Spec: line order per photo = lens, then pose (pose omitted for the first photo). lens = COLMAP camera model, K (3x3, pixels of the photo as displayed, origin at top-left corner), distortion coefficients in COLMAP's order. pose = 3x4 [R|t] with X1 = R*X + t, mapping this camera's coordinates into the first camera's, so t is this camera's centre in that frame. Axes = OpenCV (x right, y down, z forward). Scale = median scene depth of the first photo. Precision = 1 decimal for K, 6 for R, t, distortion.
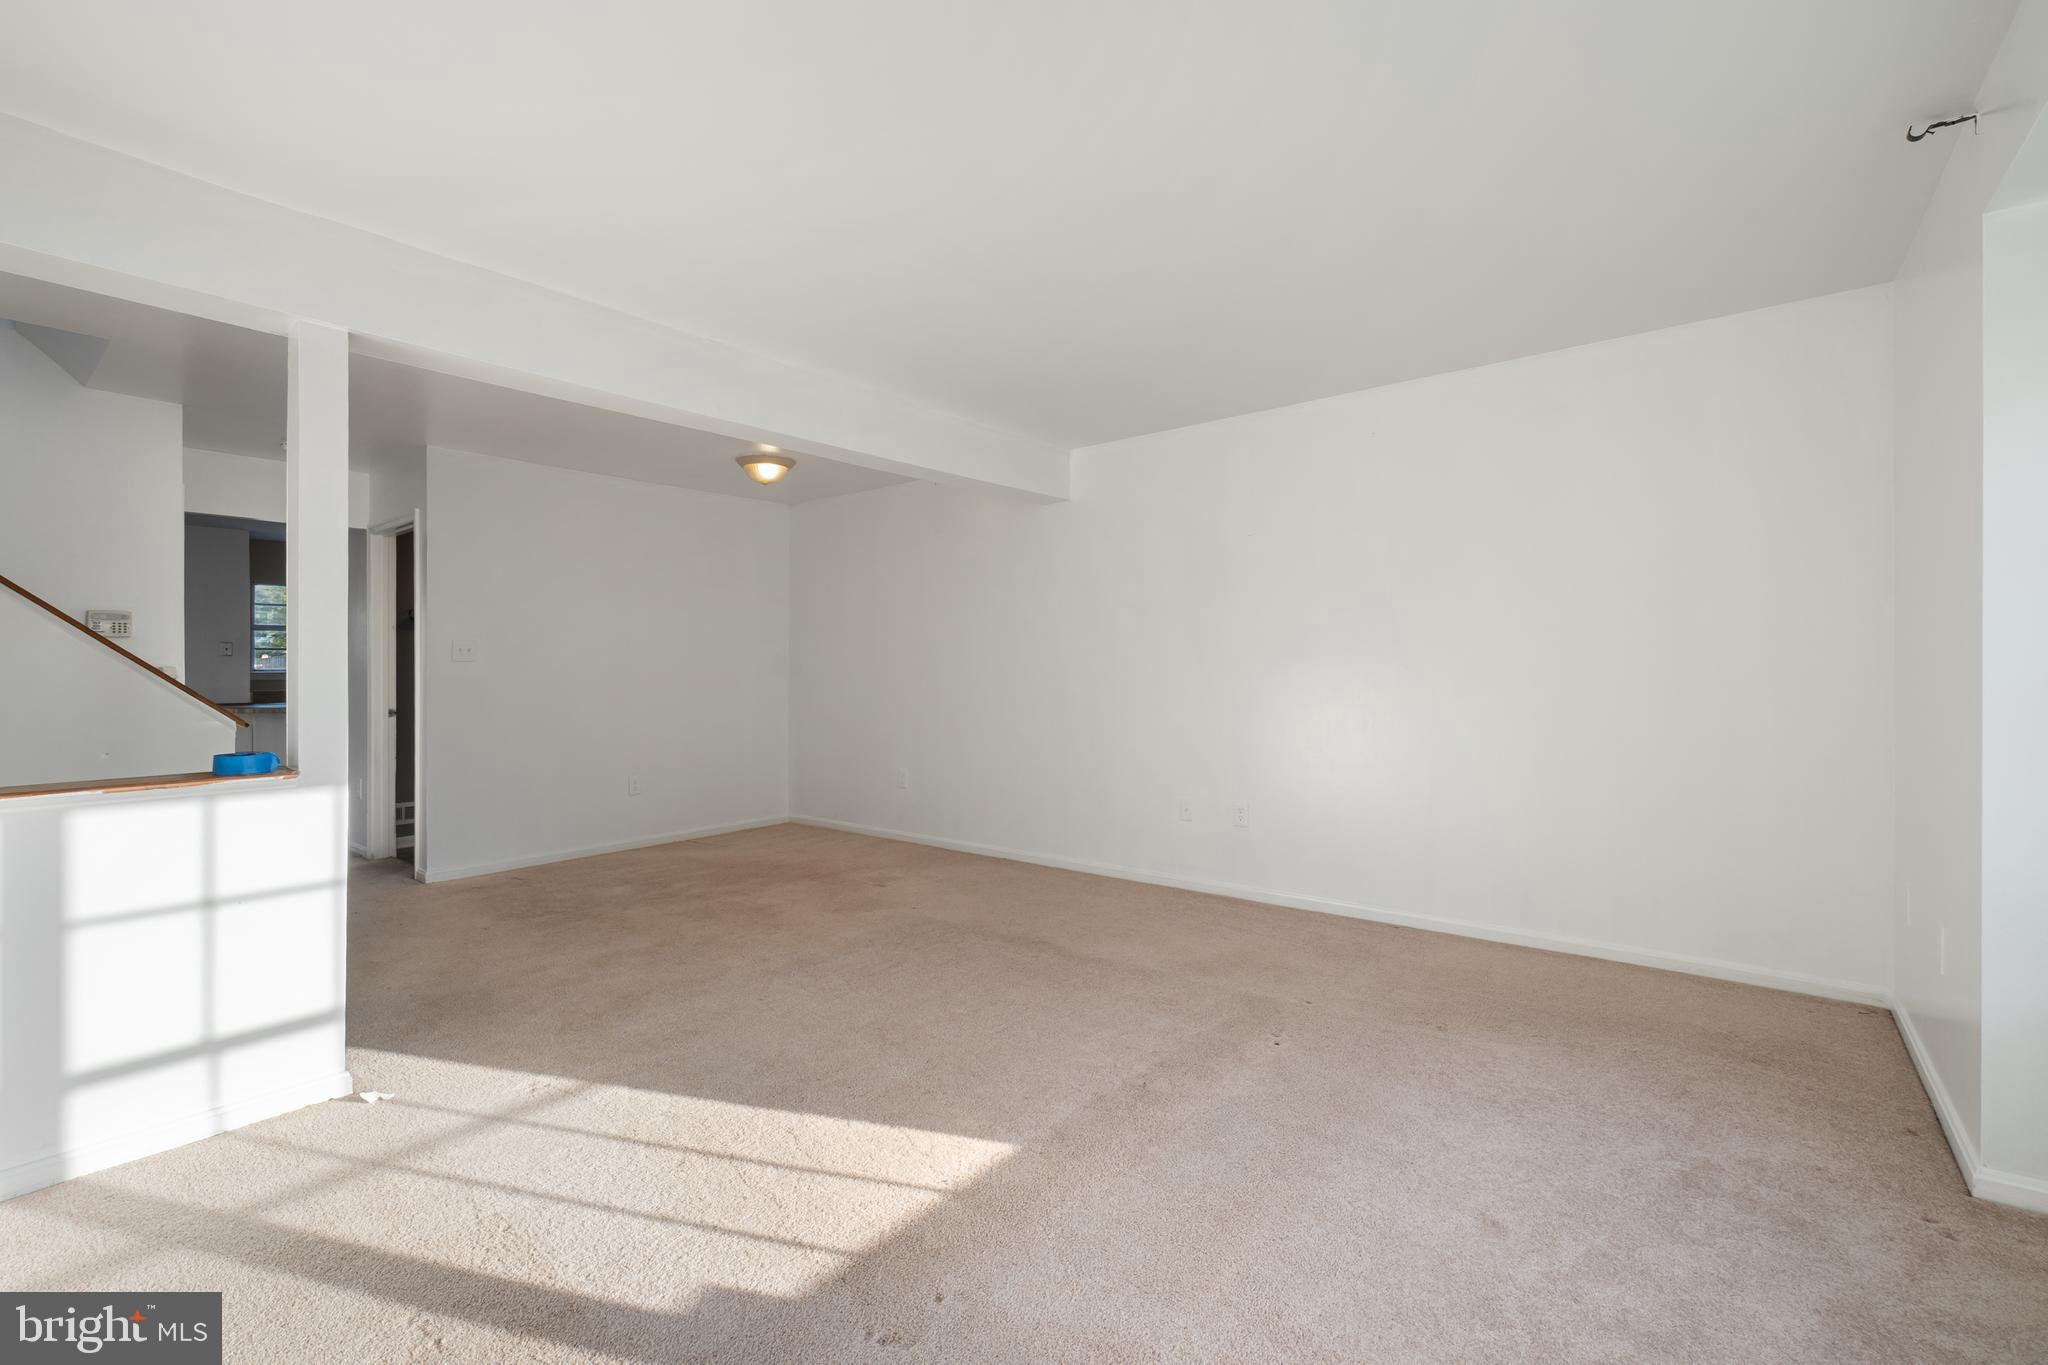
lens RADIAL K [[827.6, 0, 1033.2], [0, 827.6, 665.3], [0, 0, 1]] dist [-0.000892, -0.000088]
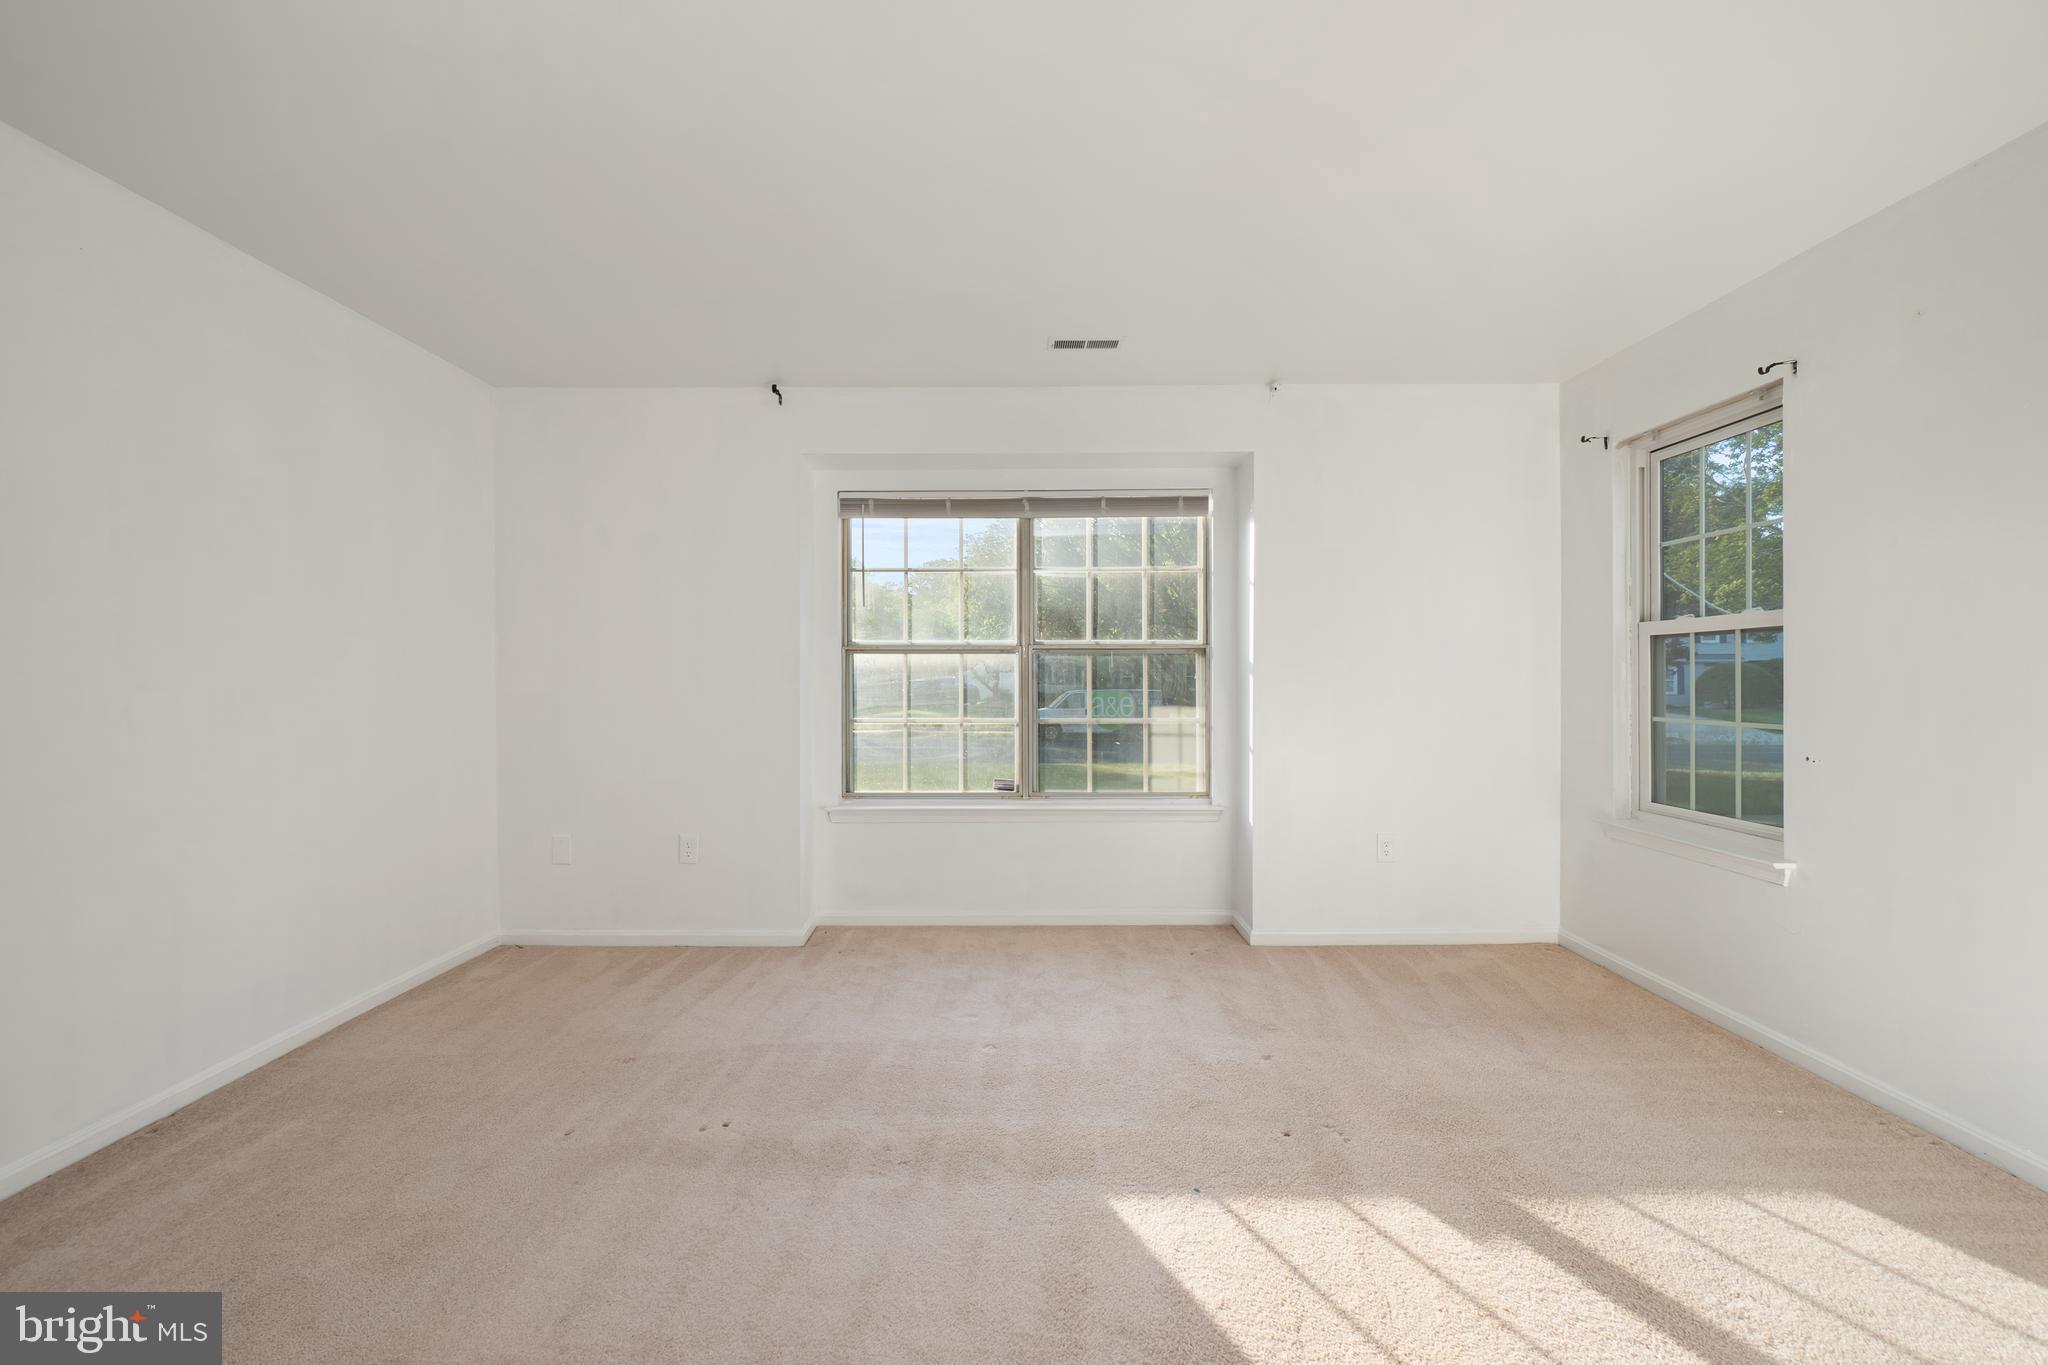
lens RADIAL K [[882.9, 0, 1021.5], [0, 882.9, 675.0], [0, 0, 1]] dist [-0.002200, -0.000028]
pose [[-0.648990, 0.010384, 0.760726, -0.674015], [0.010301, 0.999935, -0.004862, 0.005487], [-0.760727, 0.004681, -0.649055, 1.661006]]
